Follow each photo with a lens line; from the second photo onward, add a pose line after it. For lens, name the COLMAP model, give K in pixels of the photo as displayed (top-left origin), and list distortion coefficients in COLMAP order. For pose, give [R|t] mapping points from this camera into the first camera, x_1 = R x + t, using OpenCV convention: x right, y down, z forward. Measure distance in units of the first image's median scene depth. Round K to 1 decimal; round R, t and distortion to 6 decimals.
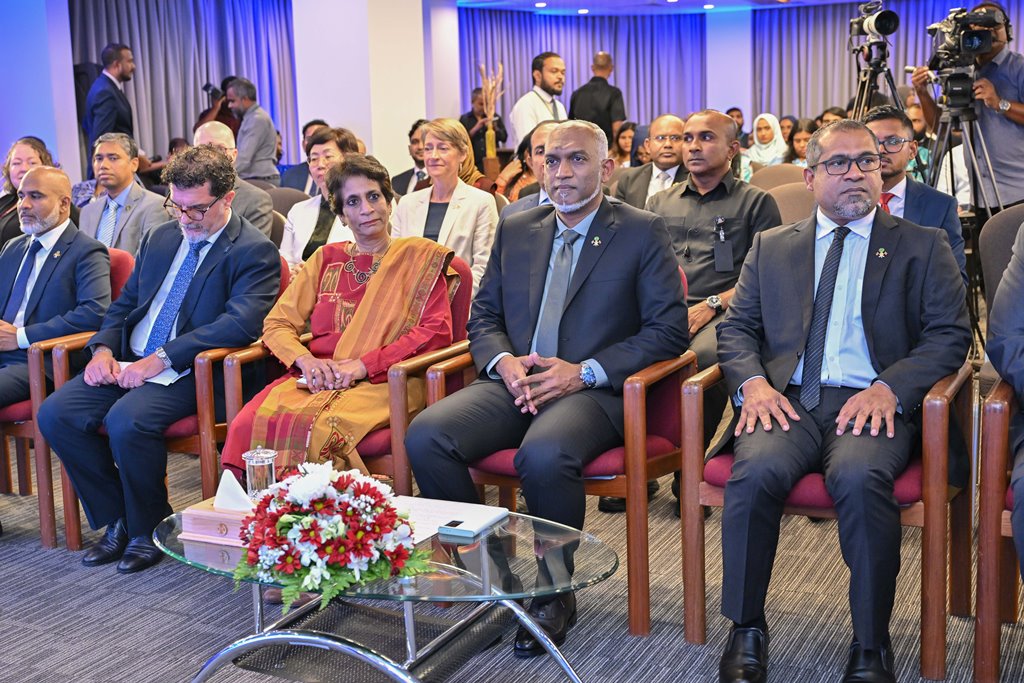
lens RADIAL K [[1332.3, 0, 512.0], [0, 1332.3, 341.5], [0, 0, 1]] dist [0.007472, 0.018999]
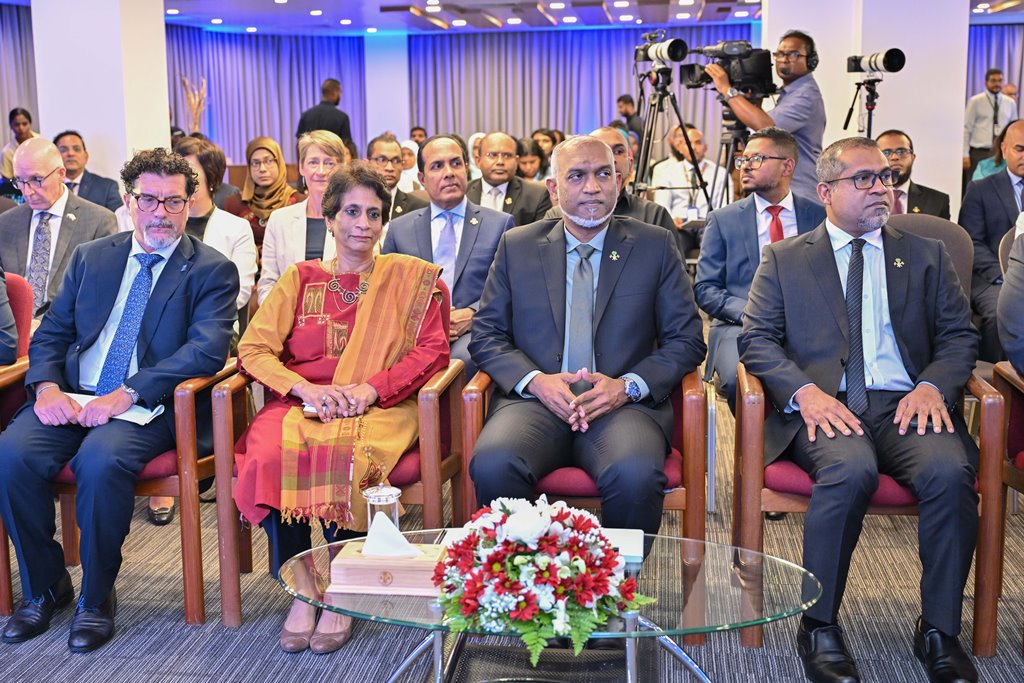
lens RADIAL K [[1269.9, 0, 512.0], [0, 1269.9, 341.5], [0, 0, 1]] dist [0.031702, -0.020261]
pose [[0.952451, -0.033712, 0.302820, -0.318590], [0.035970, 0.999351, -0.001880, -0.012364], [-0.302560, 0.012683, 0.953046, 0.119173]]
